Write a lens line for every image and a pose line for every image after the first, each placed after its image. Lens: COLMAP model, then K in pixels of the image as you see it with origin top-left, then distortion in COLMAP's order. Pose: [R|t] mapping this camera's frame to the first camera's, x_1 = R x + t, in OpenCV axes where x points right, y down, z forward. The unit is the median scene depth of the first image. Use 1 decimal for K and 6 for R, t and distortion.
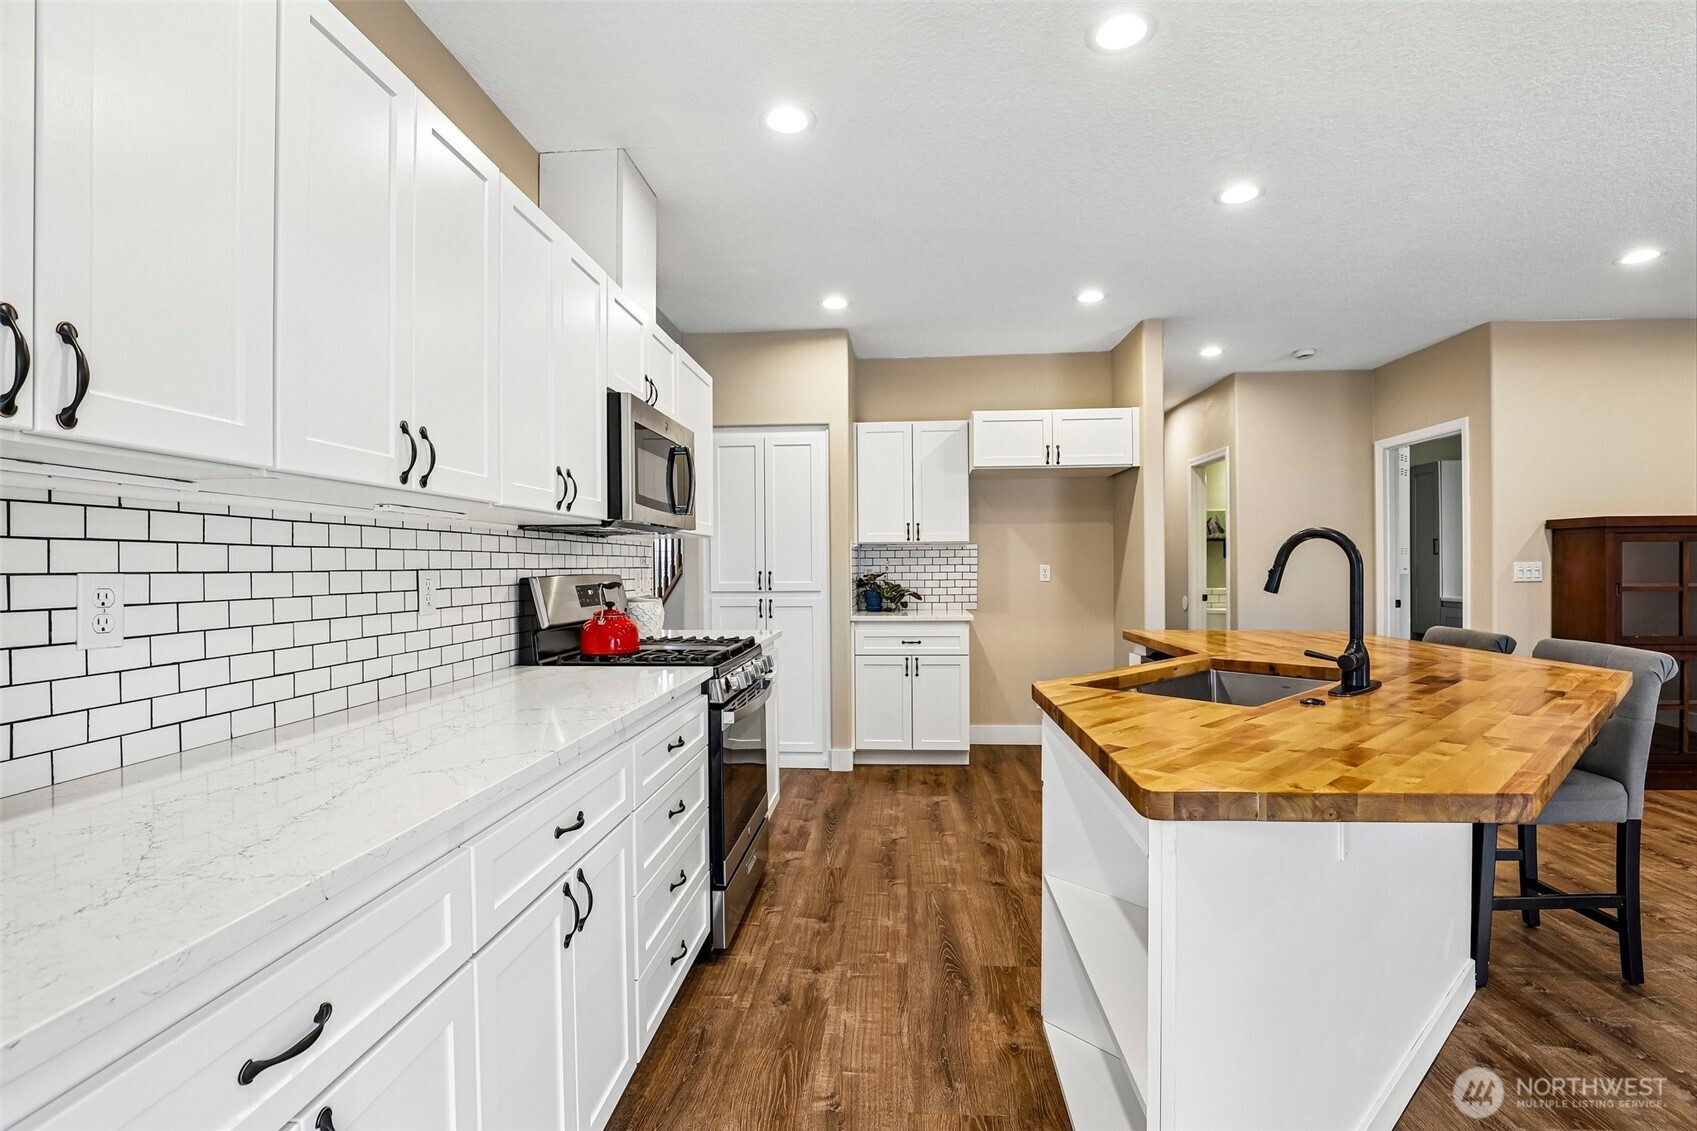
lens RADIAL K [[774.9, 0, 840.7], [0, 774.9, 561.2], [0, 0, 1]] dist [-0.036735, 0.006288]
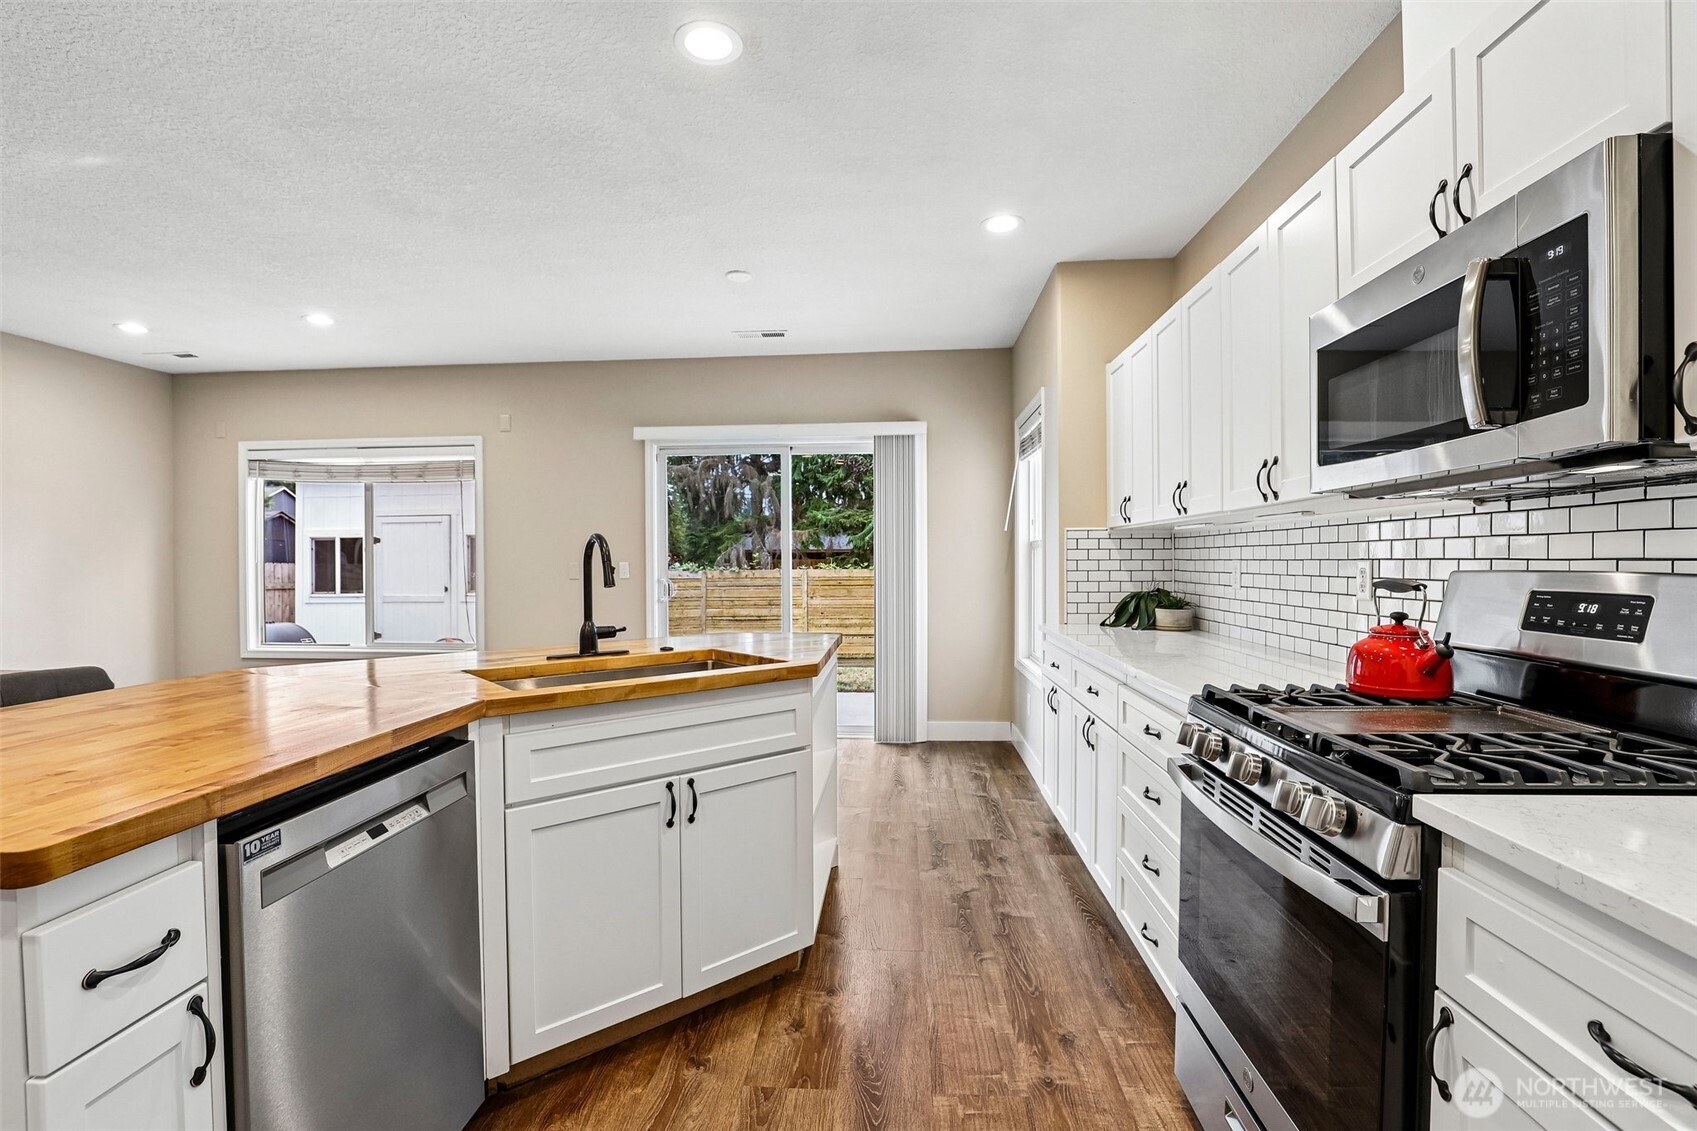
lens RADIAL K [[774.9, 0, 841.7], [0, 774.9, 563.8], [0, 0, 1]] dist [-0.036735, 0.006288]
pose [[-0.999914, 0.010521, -0.007821, 0.171200], [0.010525, 0.999945, -0.000466, 0.008134], [0.007816, -0.000549, -0.999969, 1.697355]]
